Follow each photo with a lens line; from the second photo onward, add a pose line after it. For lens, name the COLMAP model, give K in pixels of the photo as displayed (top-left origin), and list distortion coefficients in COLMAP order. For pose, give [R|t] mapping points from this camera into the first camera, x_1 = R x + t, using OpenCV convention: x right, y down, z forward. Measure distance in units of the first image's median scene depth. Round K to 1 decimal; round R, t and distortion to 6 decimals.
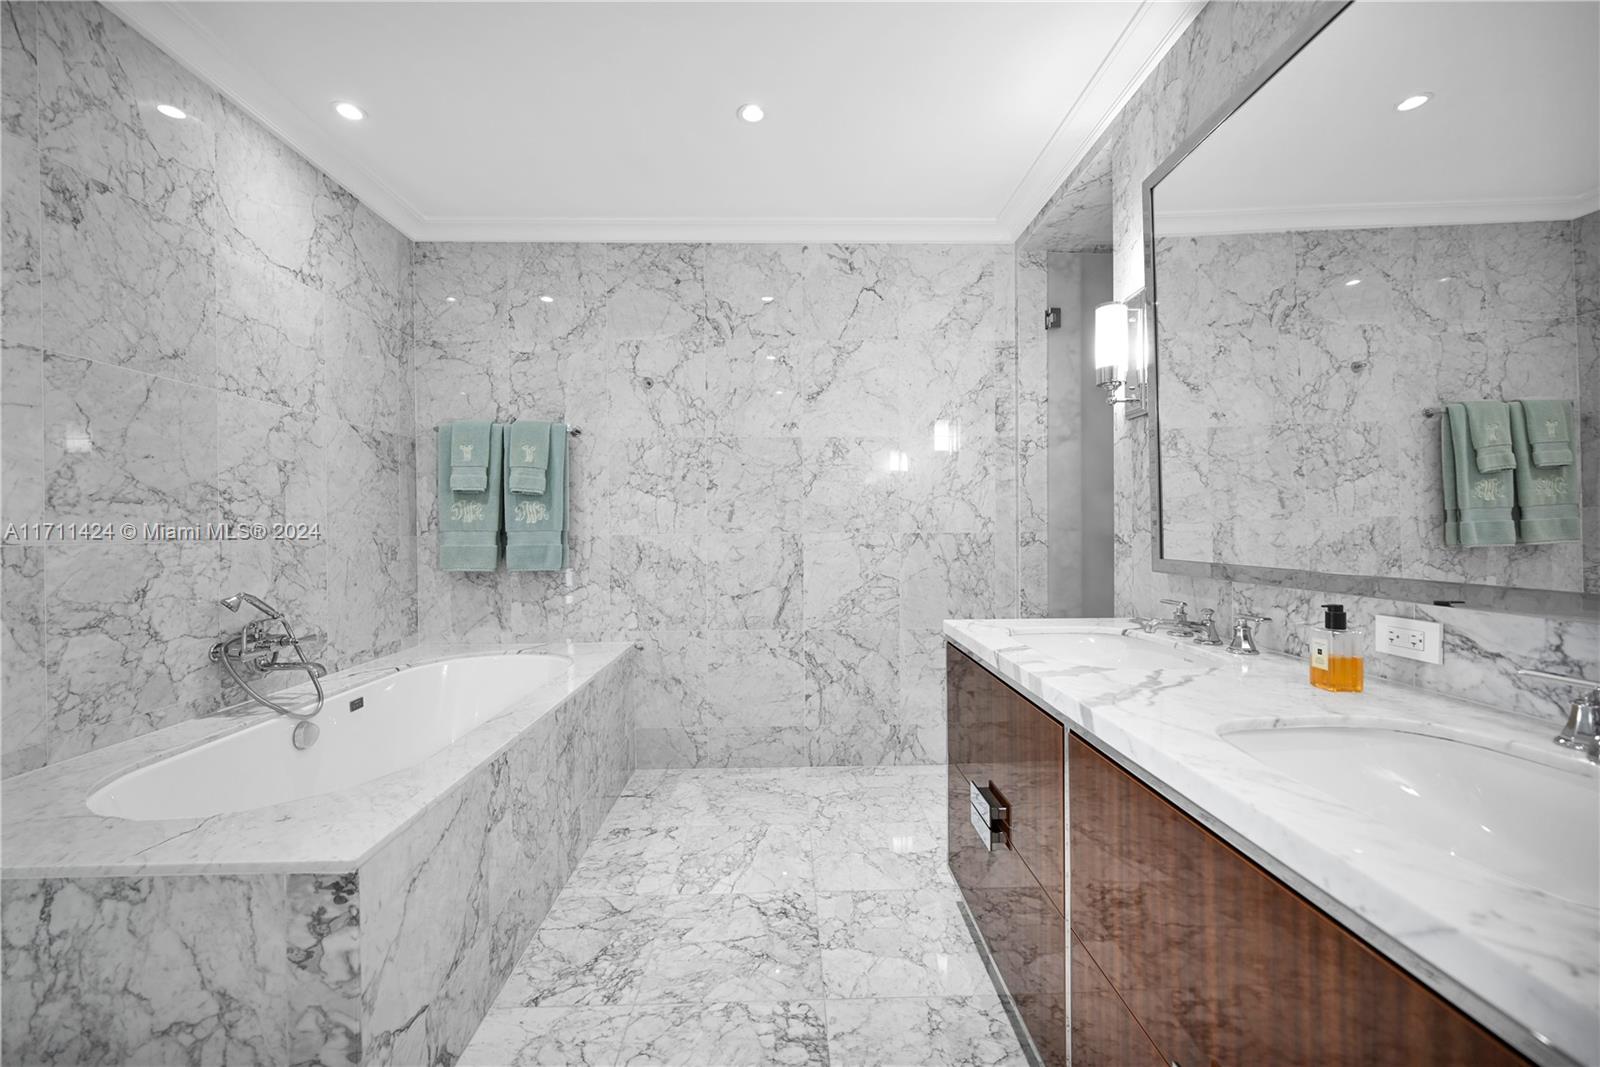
lens RADIAL K [[642.4, 0, 802.8], [0, 642.4, 531.3], [0, 0, 1]] dist [-0.000437, 0.000075]
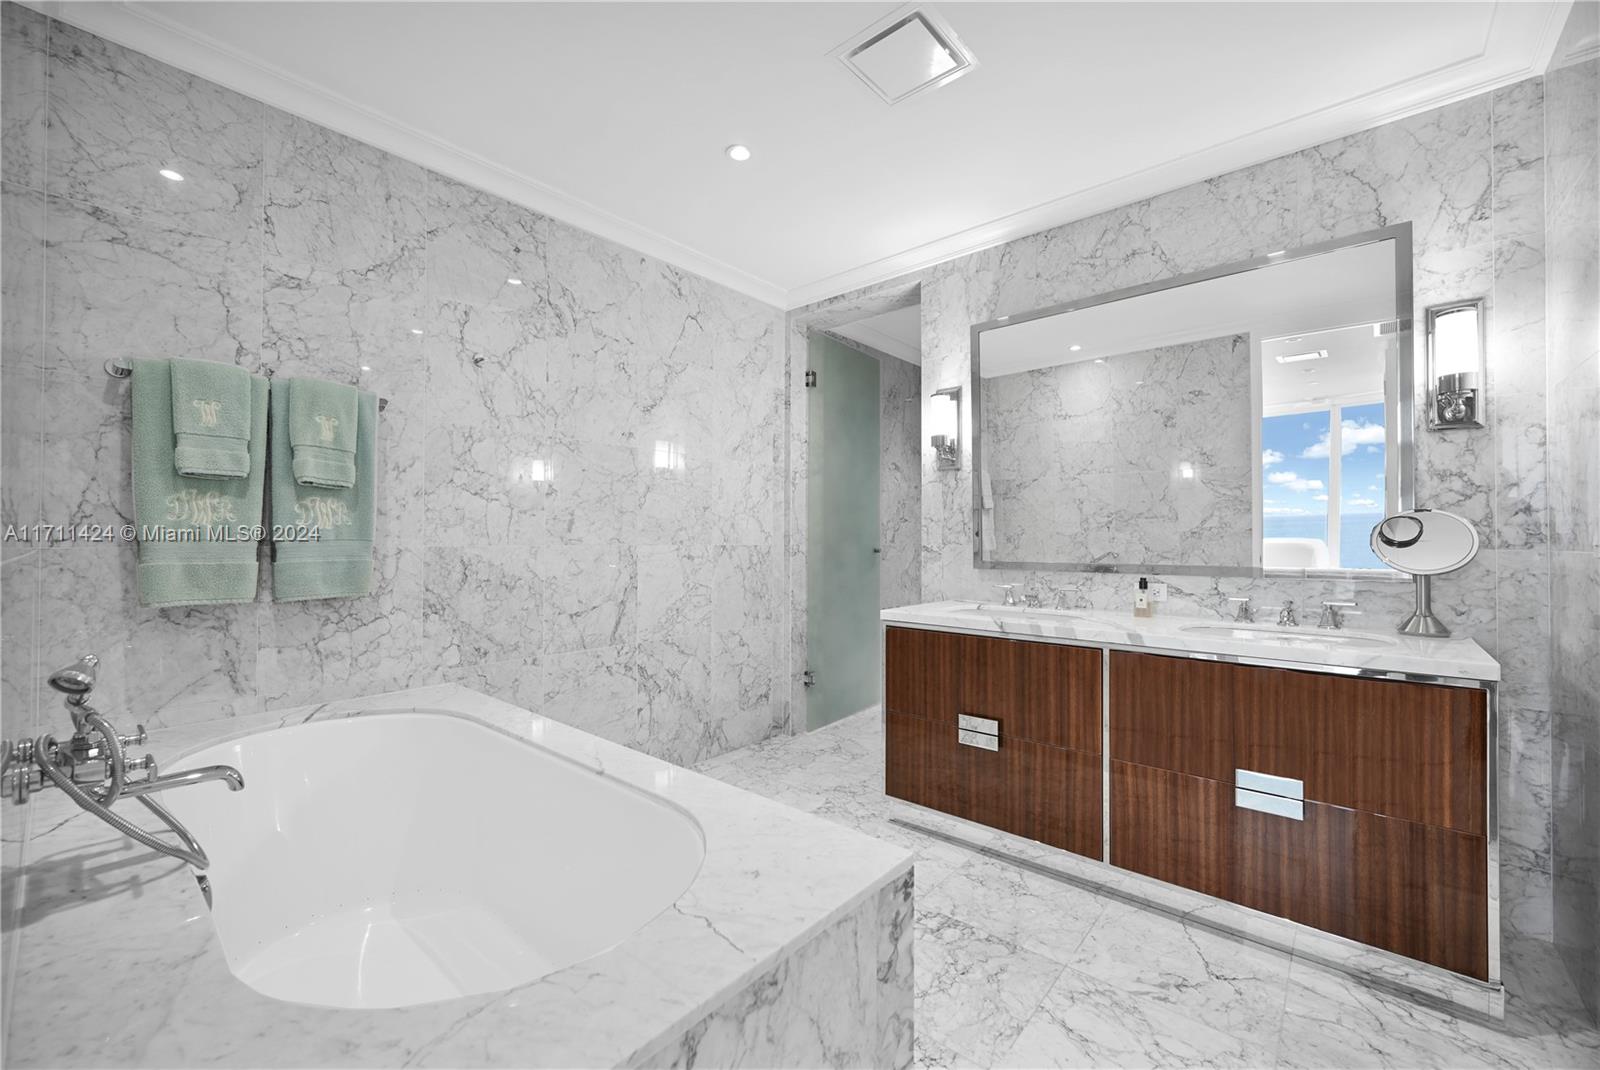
lens RADIAL K [[642.4, 0, 802.8], [0, 642.4, 532.8], [0, 0, 1]] dist [-0.000437, 0.000075]
pose [[0.669805, 0.017136, 0.742339, -0.566738], [-0.002233, 0.999776, -0.021064, 0.004476], [-0.742534, 0.012452, 0.669693, 0.150454]]
